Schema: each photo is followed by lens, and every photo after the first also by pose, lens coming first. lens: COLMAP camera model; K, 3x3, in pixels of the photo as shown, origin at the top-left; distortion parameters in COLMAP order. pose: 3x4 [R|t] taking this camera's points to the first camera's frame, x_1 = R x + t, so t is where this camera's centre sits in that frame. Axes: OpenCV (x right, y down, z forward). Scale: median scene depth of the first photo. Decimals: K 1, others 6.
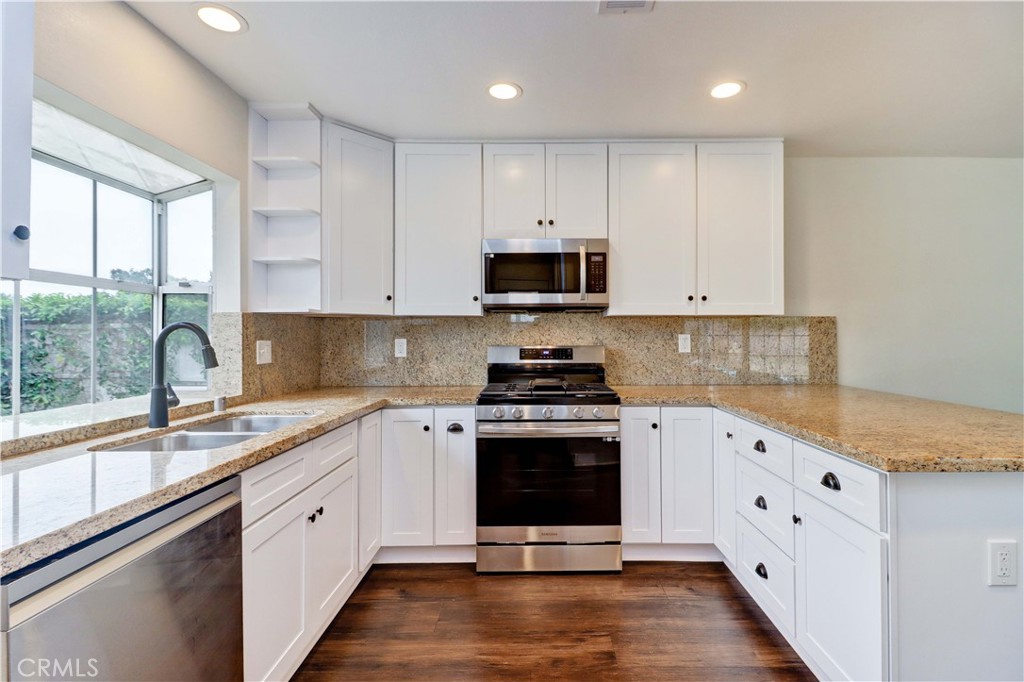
lens RADIAL K [[464.0, 0, 510.9], [0, 464.0, 336.0], [0, 0, 1]] dist [0.015939, -0.010712]
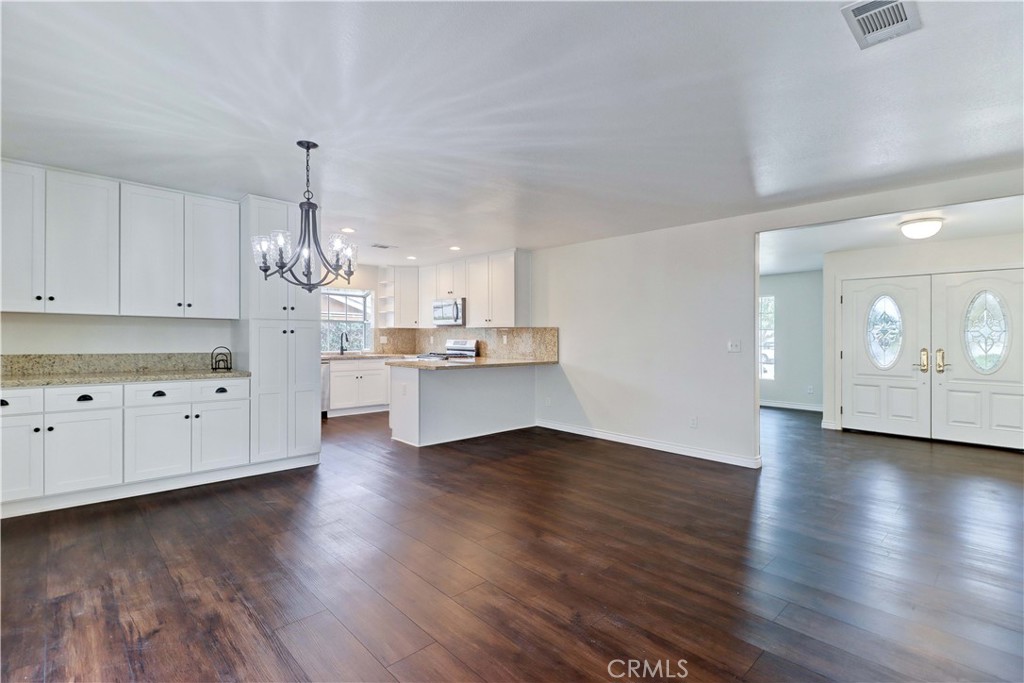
lens RADIAL K [[479.2, 0, 541.9], [0, 479.2, 338.4], [0, 0, 1]] dist [0.000187, -0.000135]
pose [[0.713666, 0.011011, -0.700400, 2.316510], [-0.007098, 0.999939, 0.008488, -0.011774], [0.700450, -0.001086, 0.713701, -0.563990]]
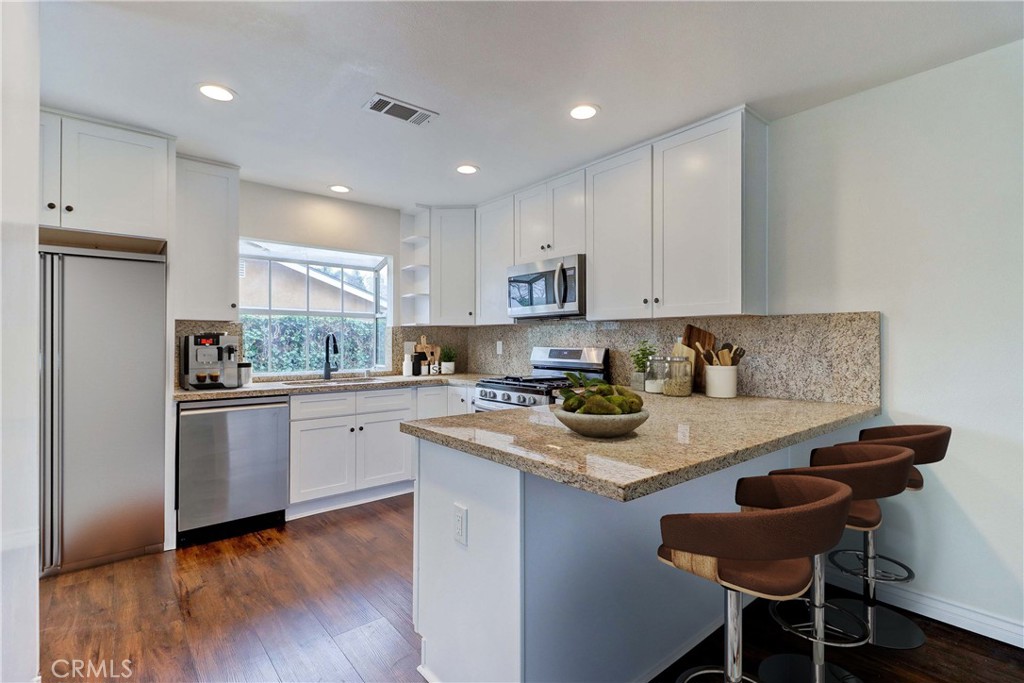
lens RADIAL K [[479.2, 0, 541.9], [0, 479.2, 338.4], [0, 0, 1]] dist [0.000187, -0.000135]
pose [[0.660887, -0.001423, -0.750484, 1.007090], [0.001382, 0.999999, -0.000680, -0.001000], [0.750484, -0.000588, 0.660888, 0.149511]]
